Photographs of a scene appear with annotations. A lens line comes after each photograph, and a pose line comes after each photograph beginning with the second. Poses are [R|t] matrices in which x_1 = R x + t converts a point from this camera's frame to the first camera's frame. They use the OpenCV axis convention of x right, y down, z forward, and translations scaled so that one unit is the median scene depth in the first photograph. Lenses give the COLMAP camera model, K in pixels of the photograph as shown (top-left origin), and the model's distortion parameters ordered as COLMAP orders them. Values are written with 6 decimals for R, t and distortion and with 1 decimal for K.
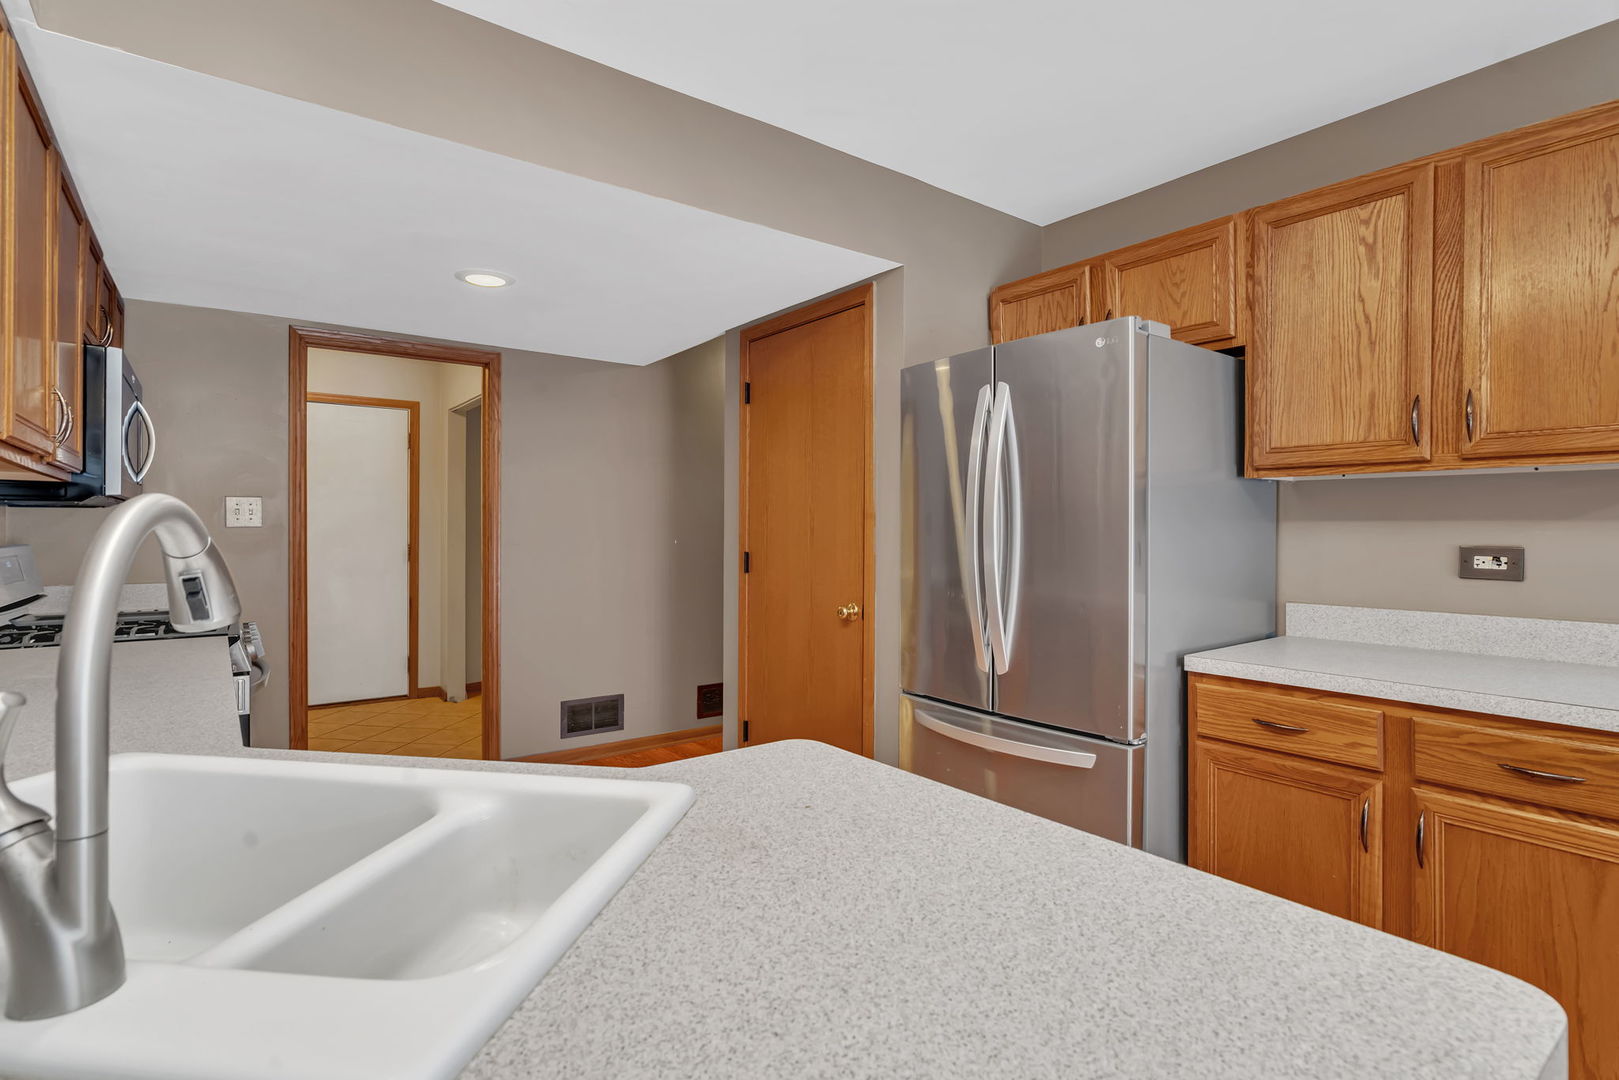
lens RADIAL K [[783.8, 0, 802.1], [0, 783.8, 533.6], [0, 0, 1]] dist [-0.001136, 0.000338]
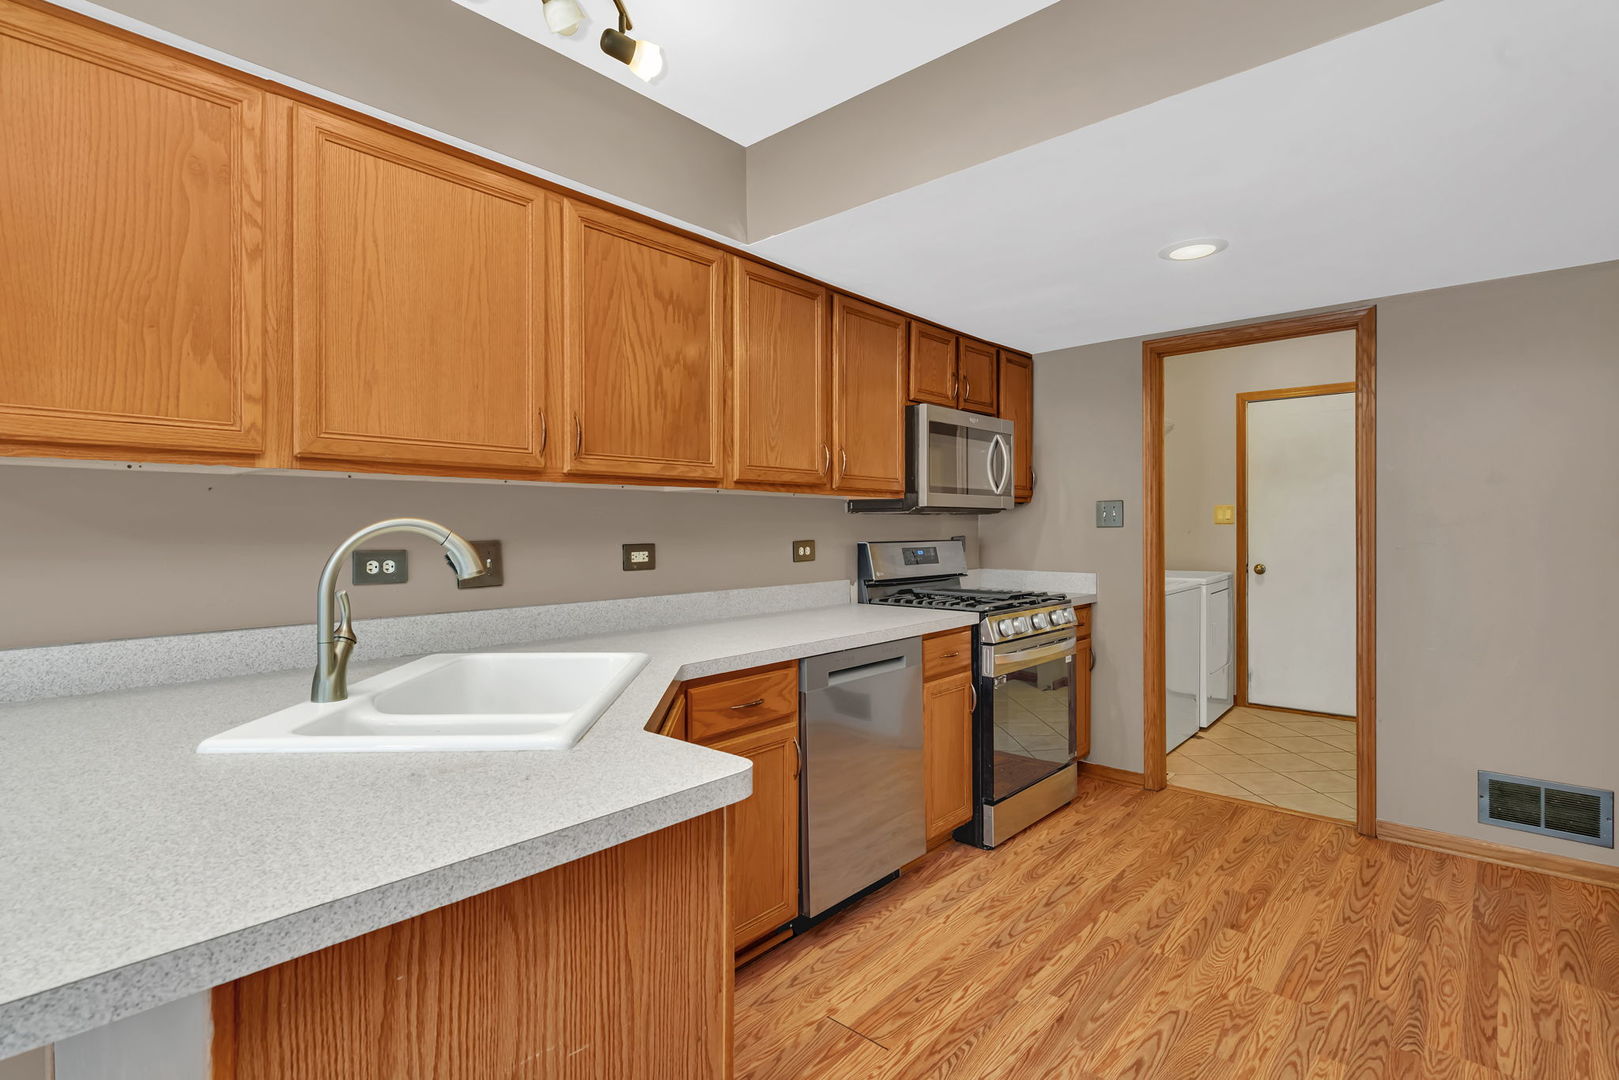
lens RADIAL K [[783.8, 0, 802.1], [0, 783.8, 533.6], [0, 0, 1]] dist [-0.001136, 0.000338]
pose [[0.203795, 0.005628, -0.978997, 0.390870], [-0.004125, 0.999980, 0.004890, -0.003152], [0.979005, 0.003042, 0.203814, 0.381706]]
